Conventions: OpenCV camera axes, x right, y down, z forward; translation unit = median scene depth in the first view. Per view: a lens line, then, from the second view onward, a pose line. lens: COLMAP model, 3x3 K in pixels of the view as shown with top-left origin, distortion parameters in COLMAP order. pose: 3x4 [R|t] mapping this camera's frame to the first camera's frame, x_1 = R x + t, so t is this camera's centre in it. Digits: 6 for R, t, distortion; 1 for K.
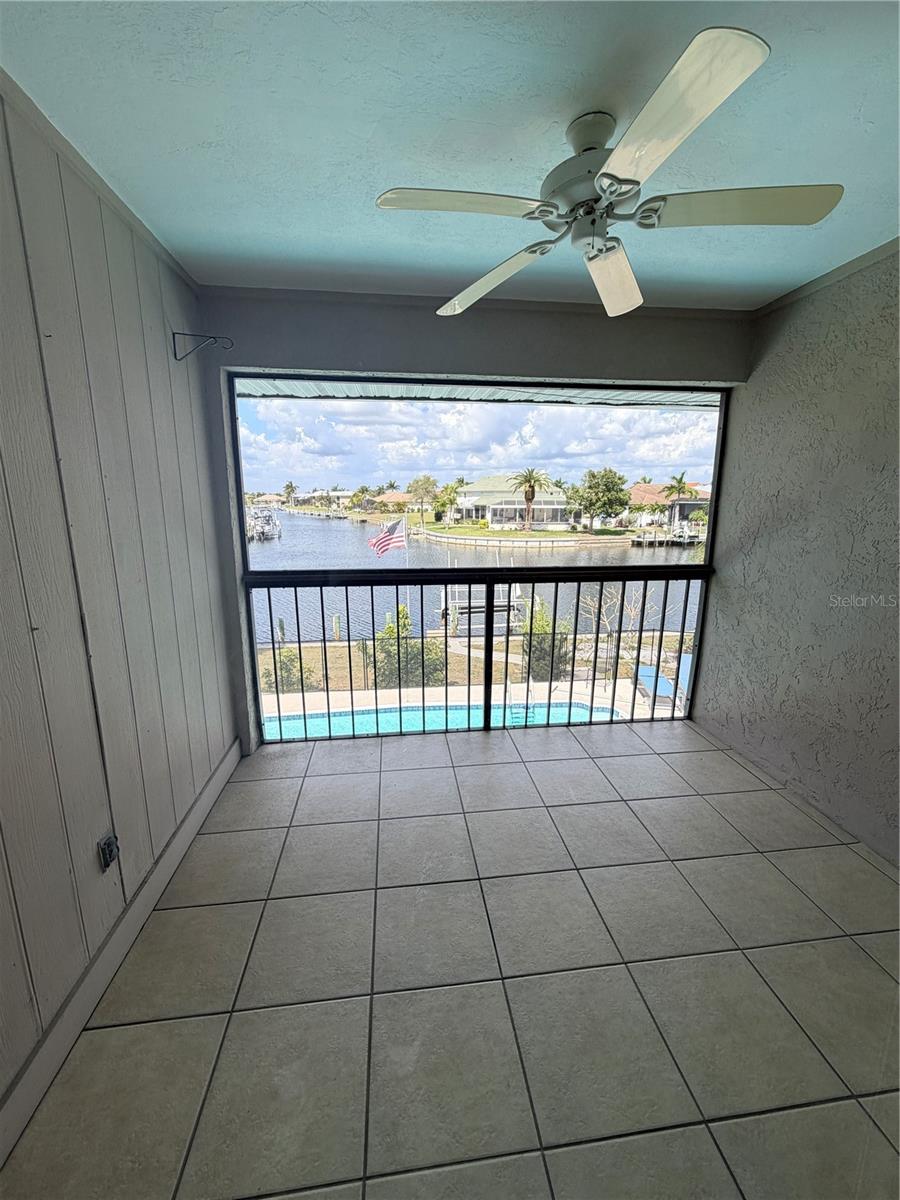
lens RADIAL K [[478.5, 0, 450.8], [0, 478.5, 597.2], [0, 0, 1]] dist [-0.000315, 0.000063]
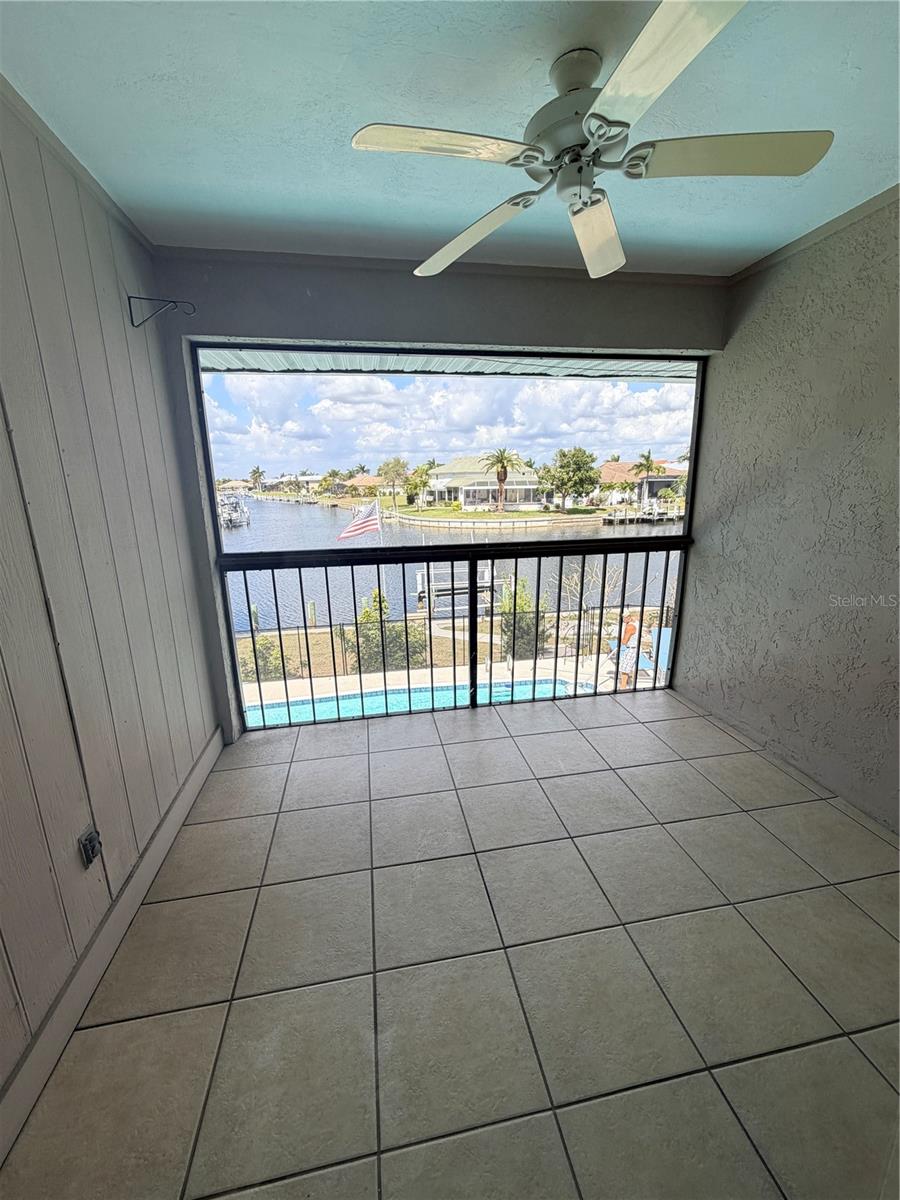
lens RADIAL K [[478.5, 0, 450.9], [0, 478.5, 597.4], [0, 0, 1]] dist [-0.000315, 0.000063]
pose [[0.998141, -0.032682, 0.051437, -0.014631], [0.030825, 0.998859, 0.036479, 0.009884], [-0.052571, -0.034825, 0.998010, 0.012867]]
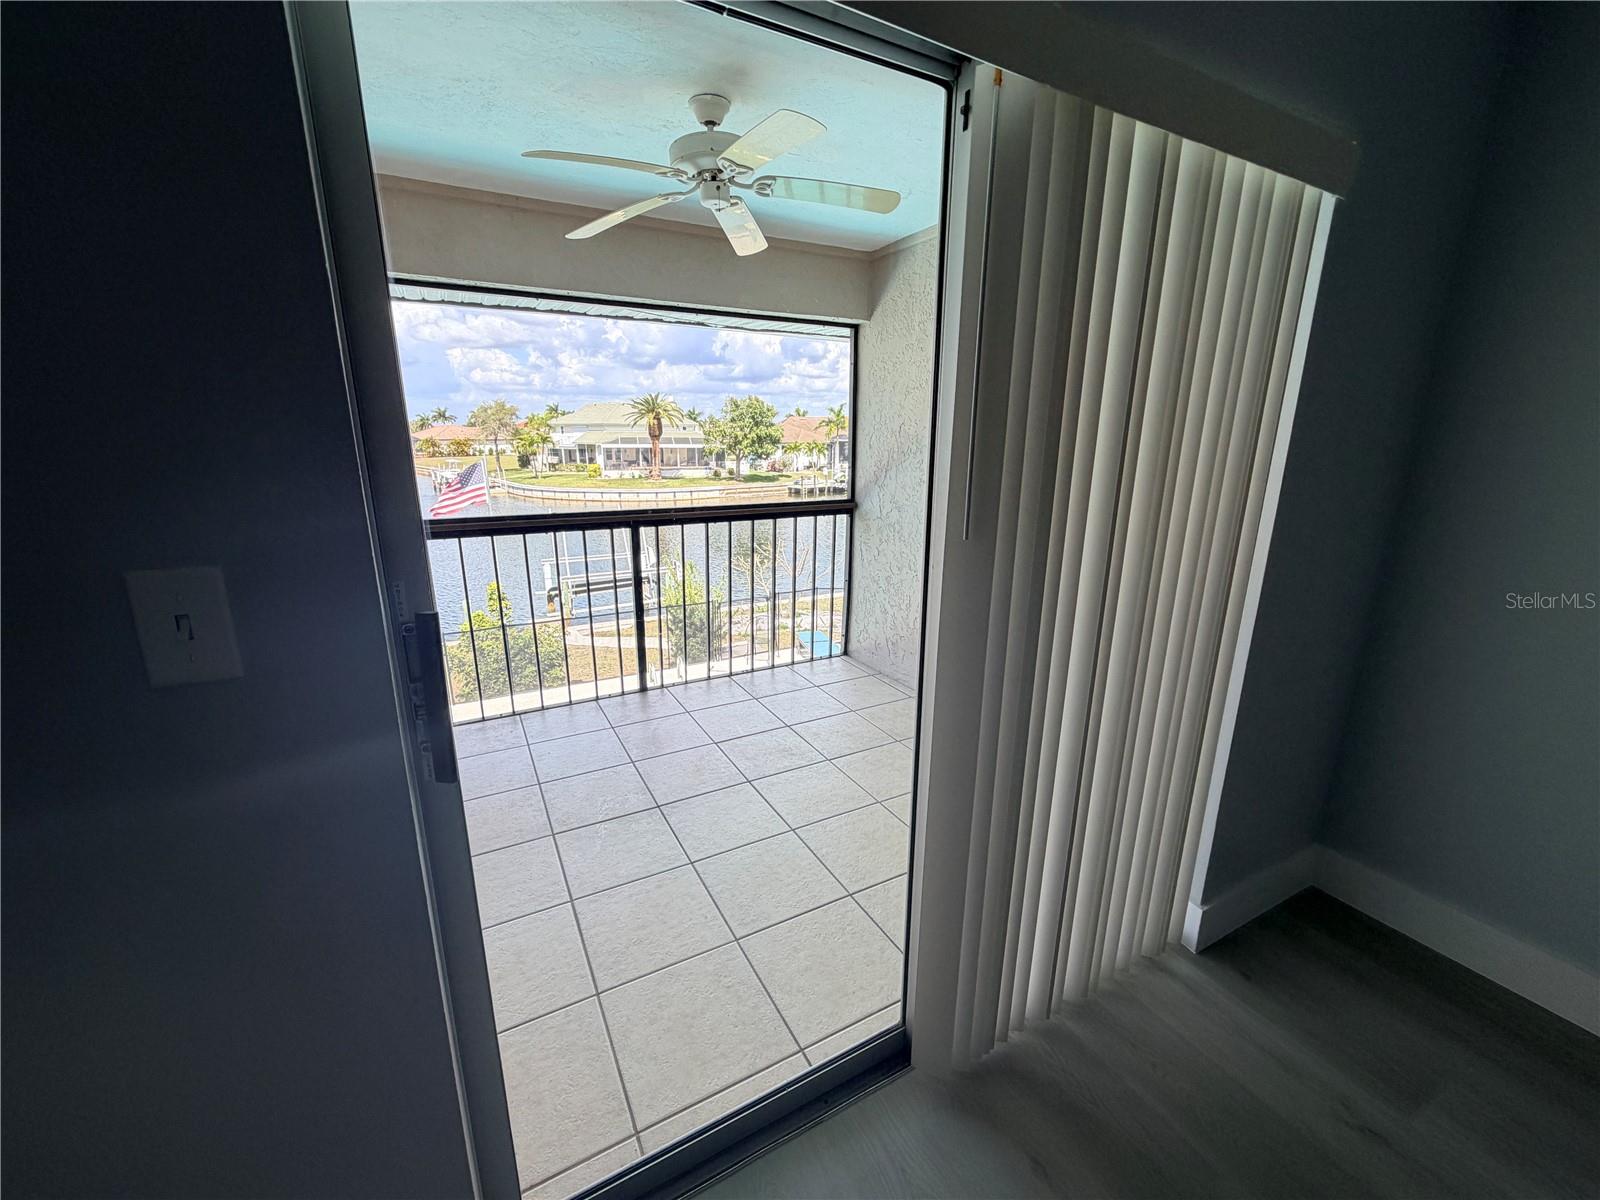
lens RADIAL K [[638.0, 0, 796.5], [0, 638.0, 600.6], [0, 0, 1]] dist [-0.000315, 0.000063]
pose [[0.931571, -0.088540, 0.352613, -0.062781], [0.070647, 0.995490, 0.063320, 0.048426], [-0.356629, -0.034076, 0.933625, -0.216404]]
